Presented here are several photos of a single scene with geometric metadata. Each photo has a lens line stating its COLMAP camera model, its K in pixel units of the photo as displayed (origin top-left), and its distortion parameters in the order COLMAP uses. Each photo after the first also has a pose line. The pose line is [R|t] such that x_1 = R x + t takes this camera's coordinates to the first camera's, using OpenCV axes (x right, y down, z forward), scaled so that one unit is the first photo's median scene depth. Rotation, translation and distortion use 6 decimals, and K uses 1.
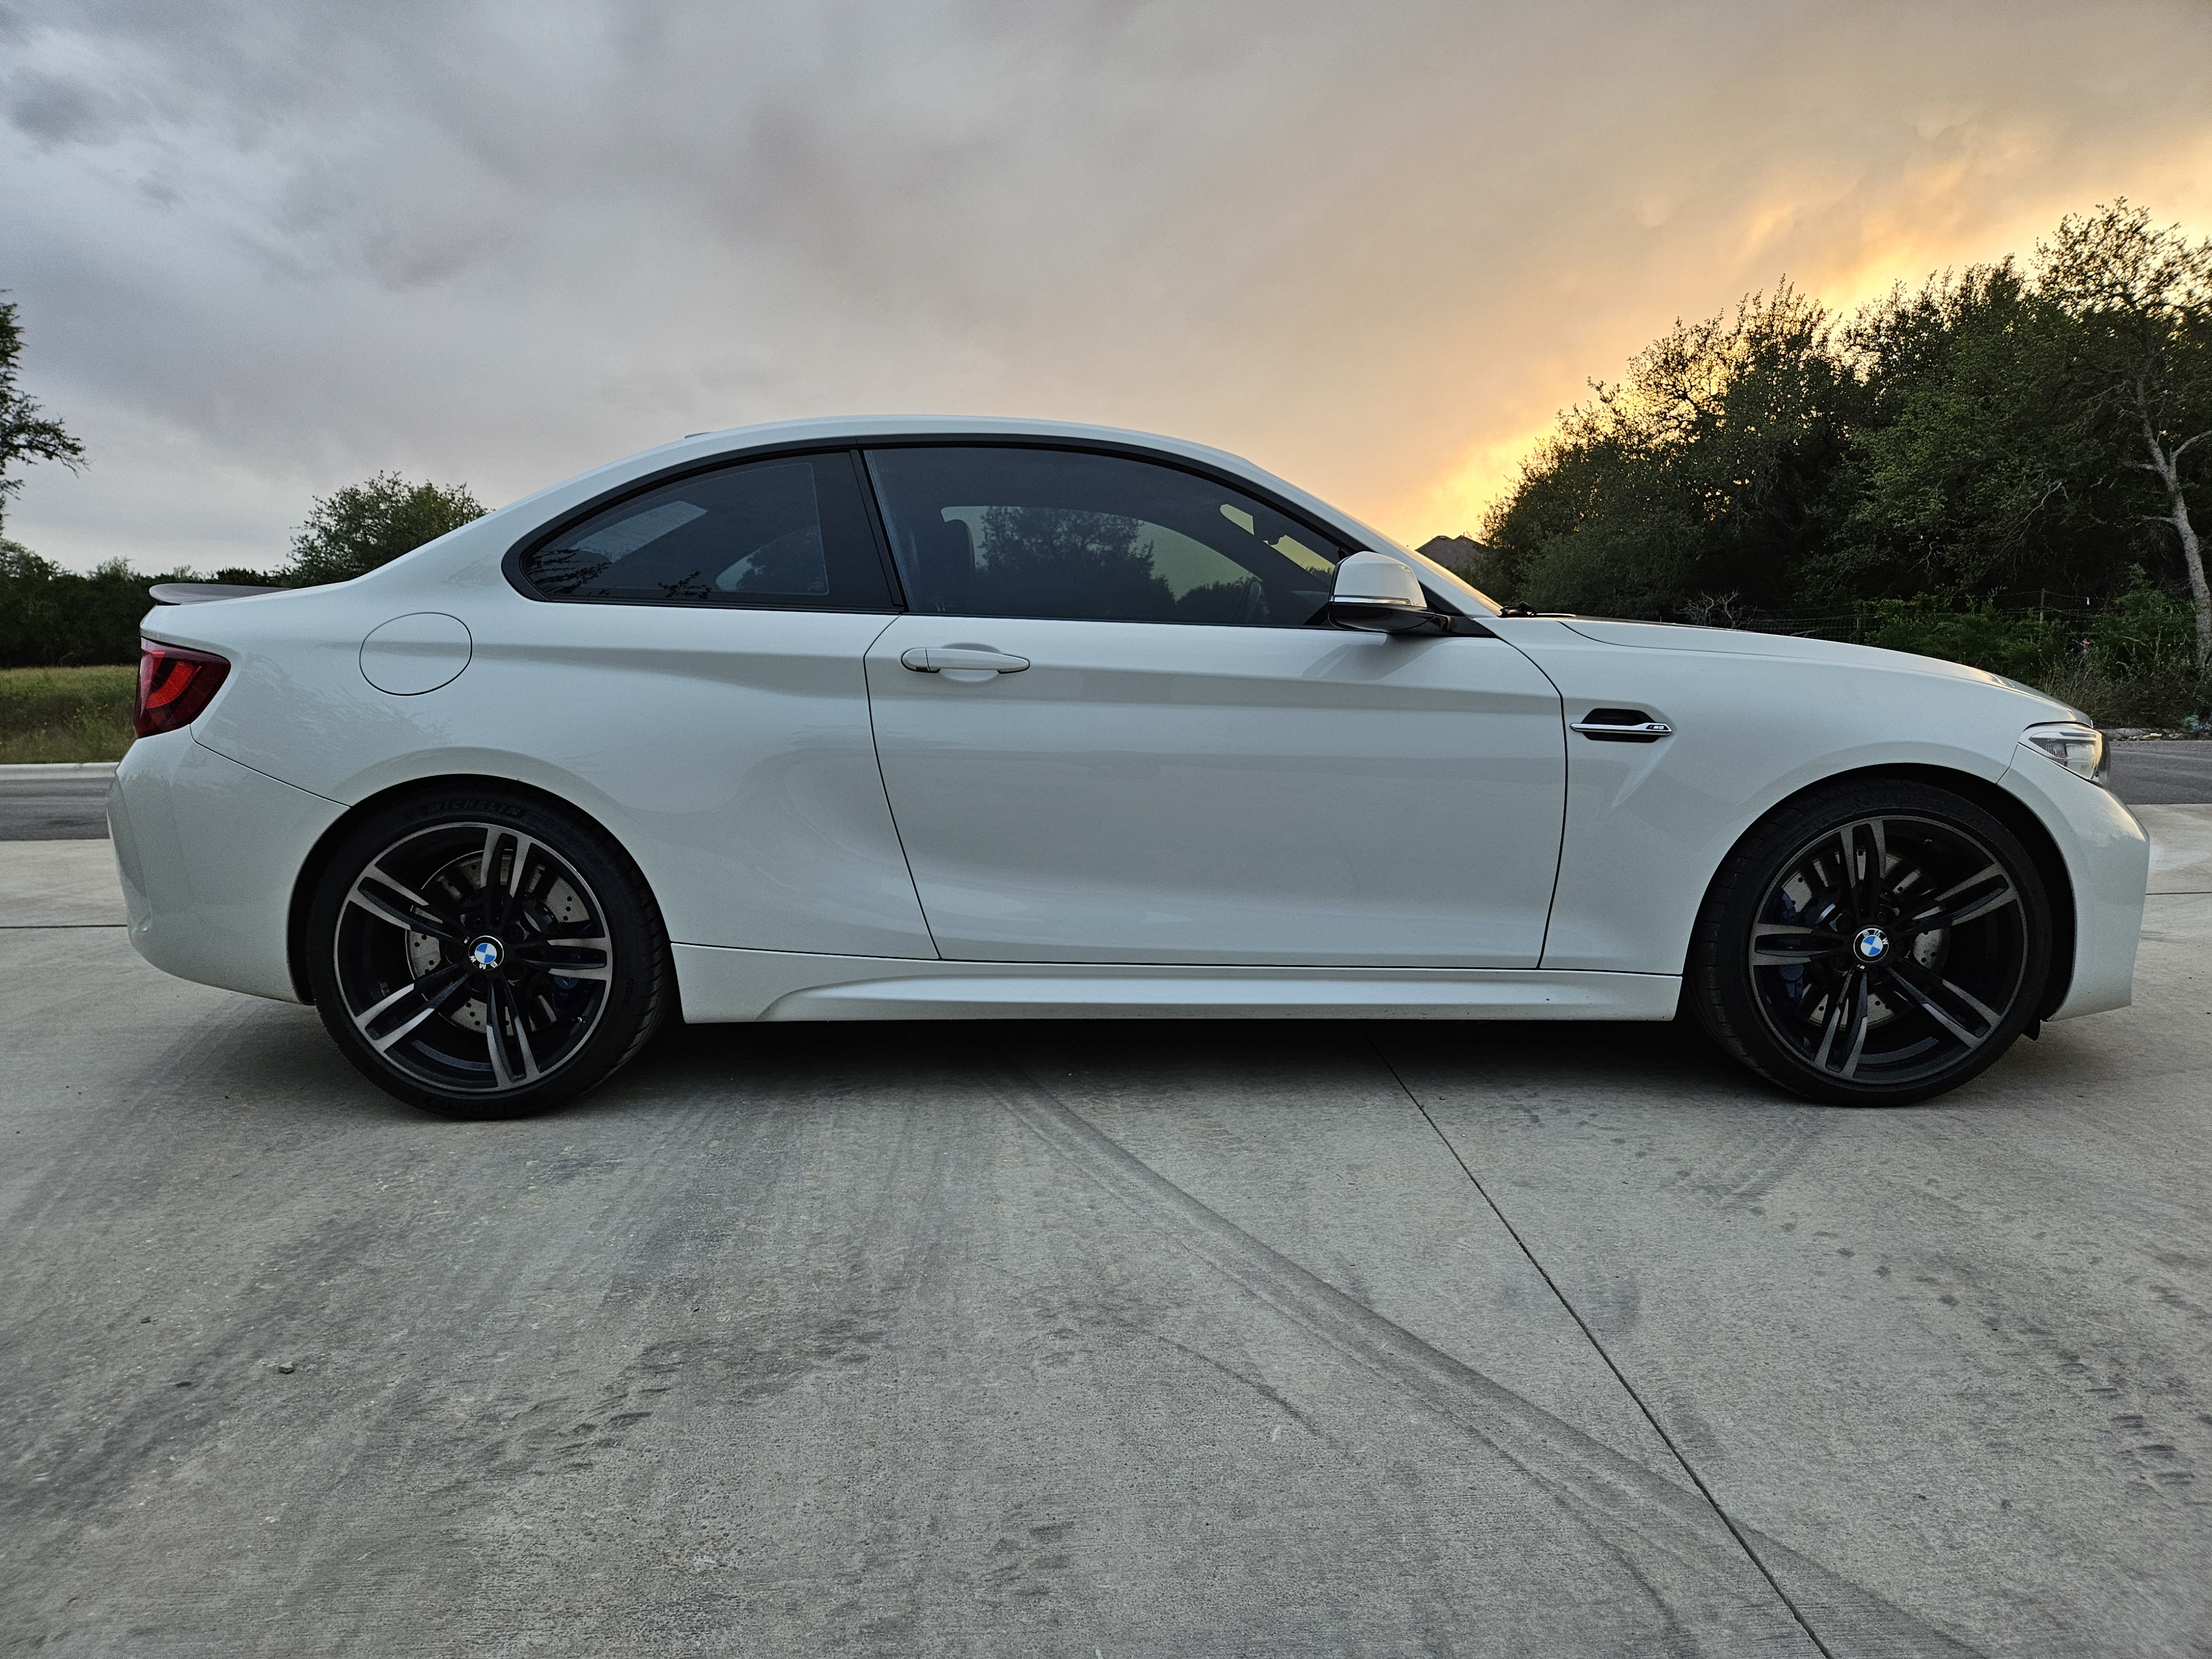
lens RADIAL K [[1495.7, 0, 1079.8], [0, 1495.7, 827.0], [0, 0, 1]] dist [0.073047, -0.069069]
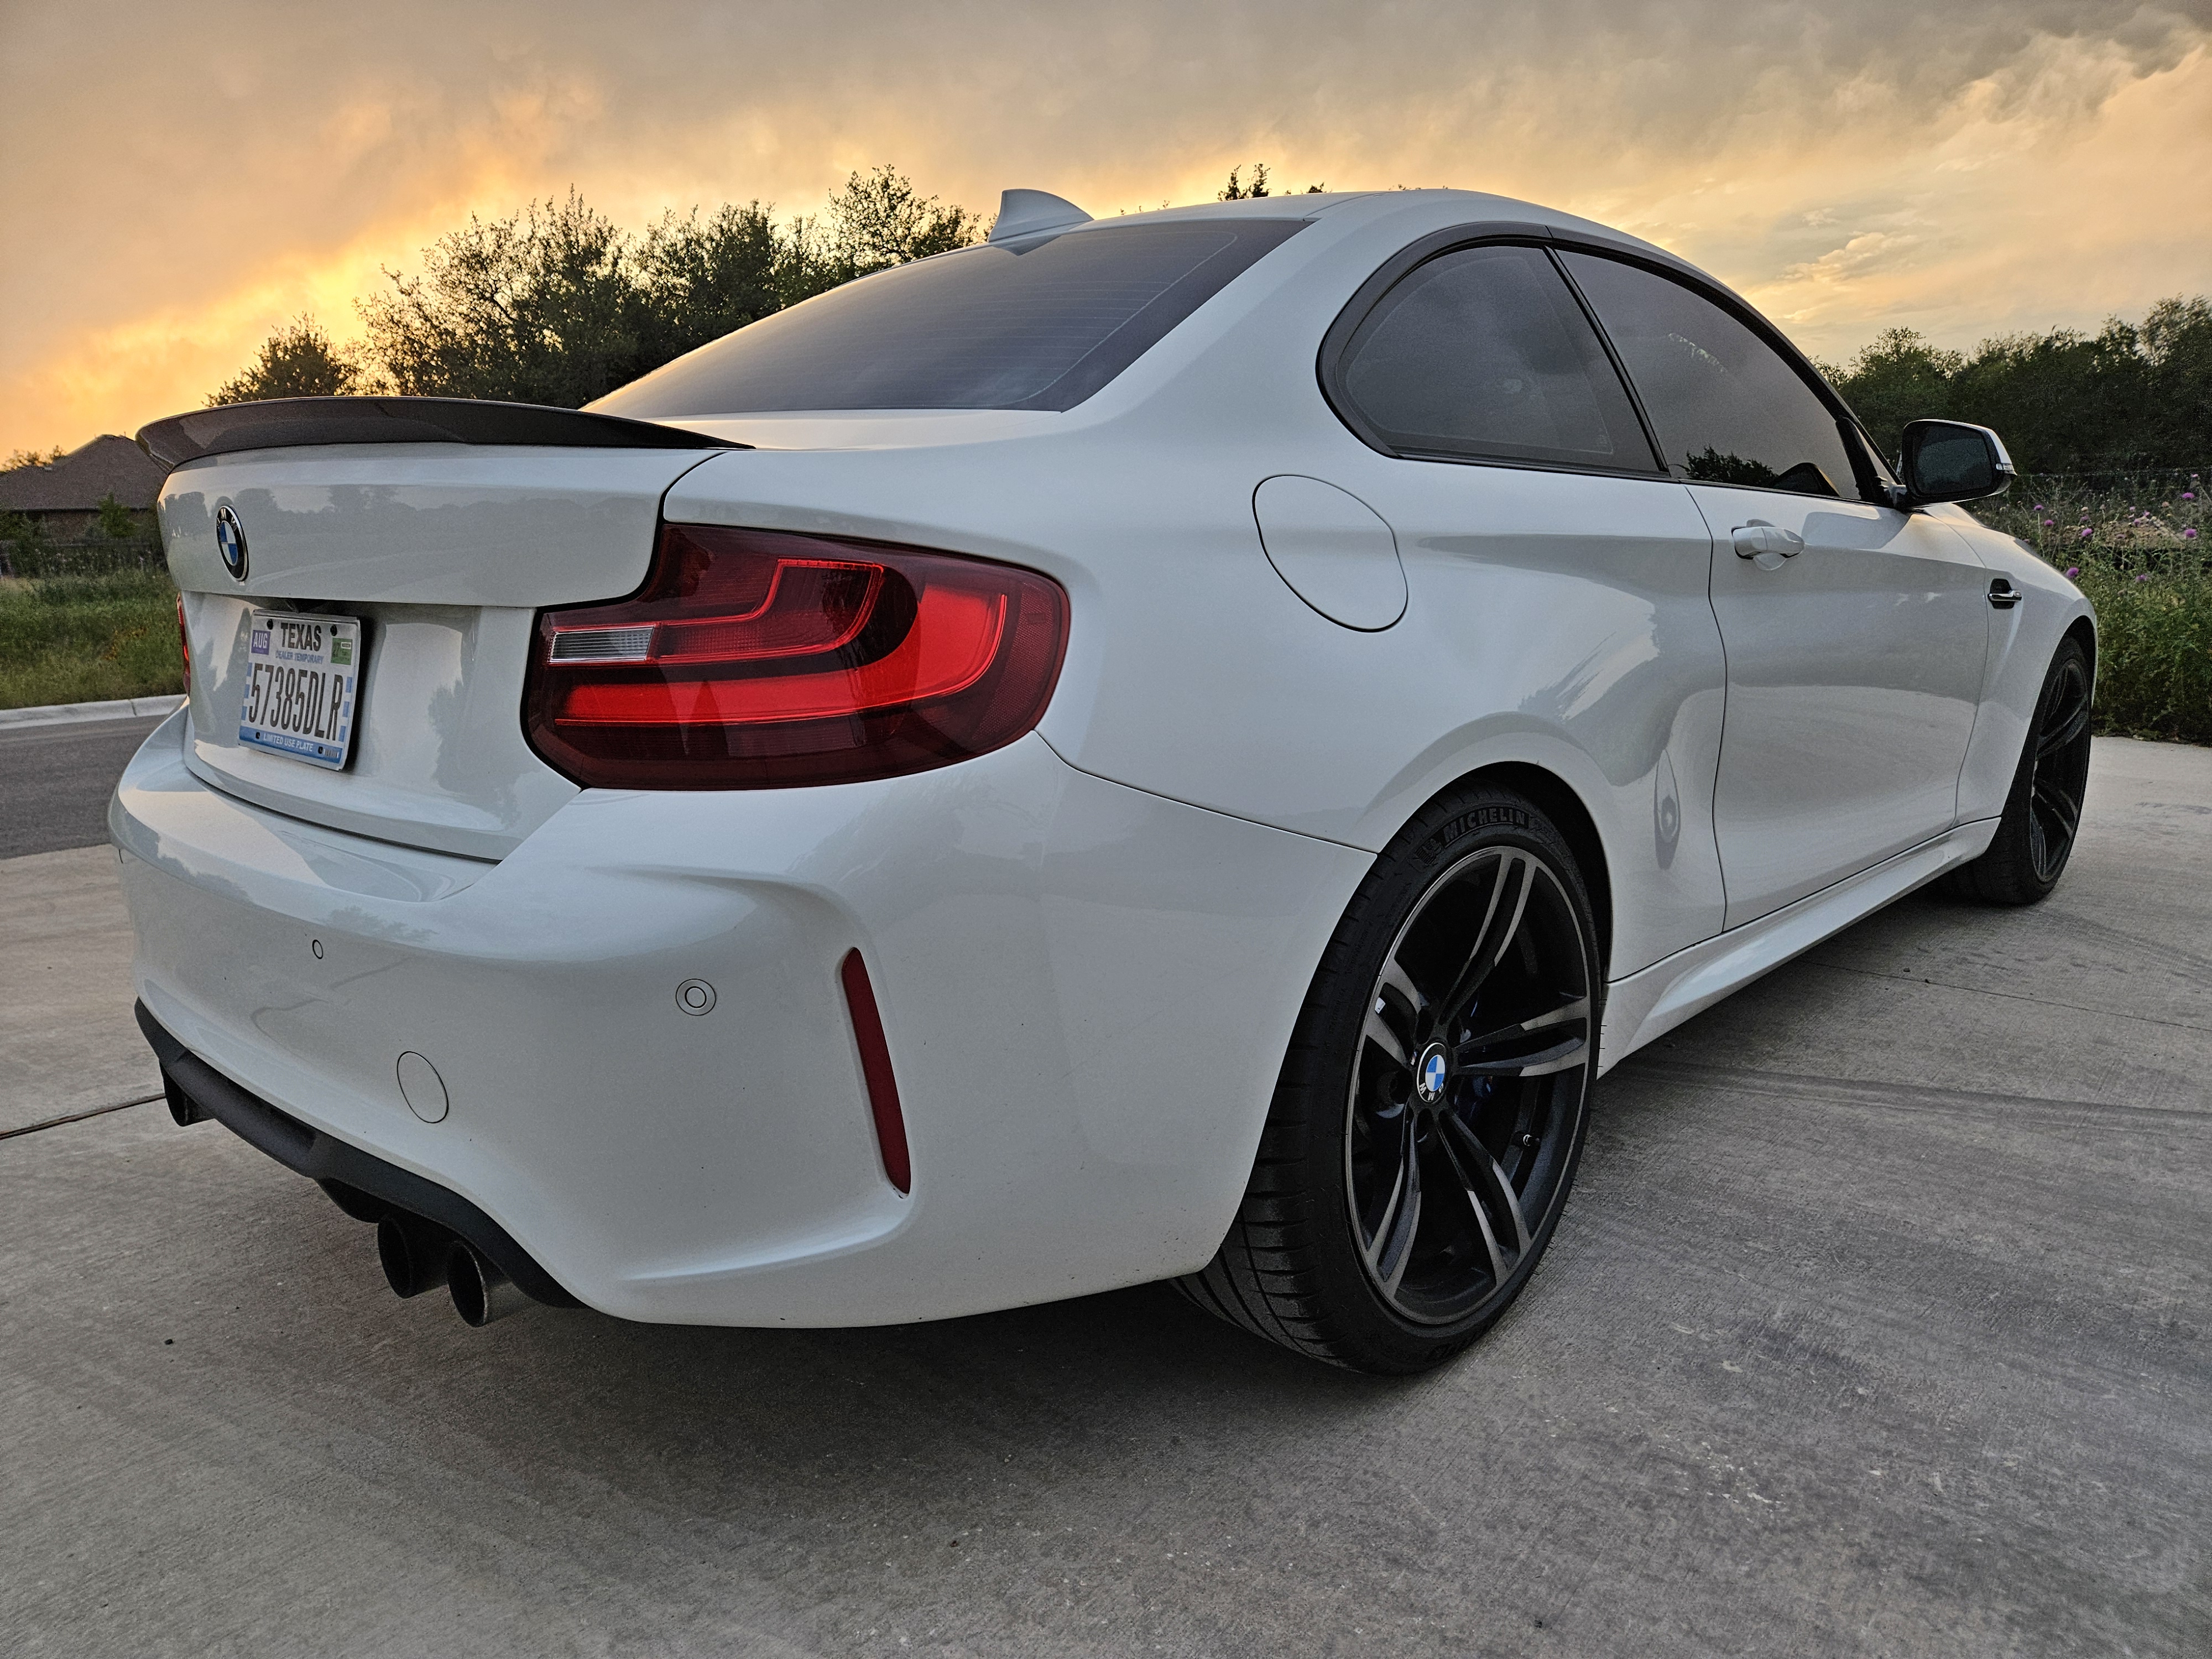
lens RADIAL K [[1559.2, 0, 1106.6], [0, 1559.2, 778.5], [0, 0, 1]] dist [0.007822, 0.005881]
pose [[0.662681, -0.124032, 0.738559, -0.105806], [0.112232, 0.991500, 0.065809, -0.009554], [-0.740444, 0.039279, 0.670969, 0.080487]]
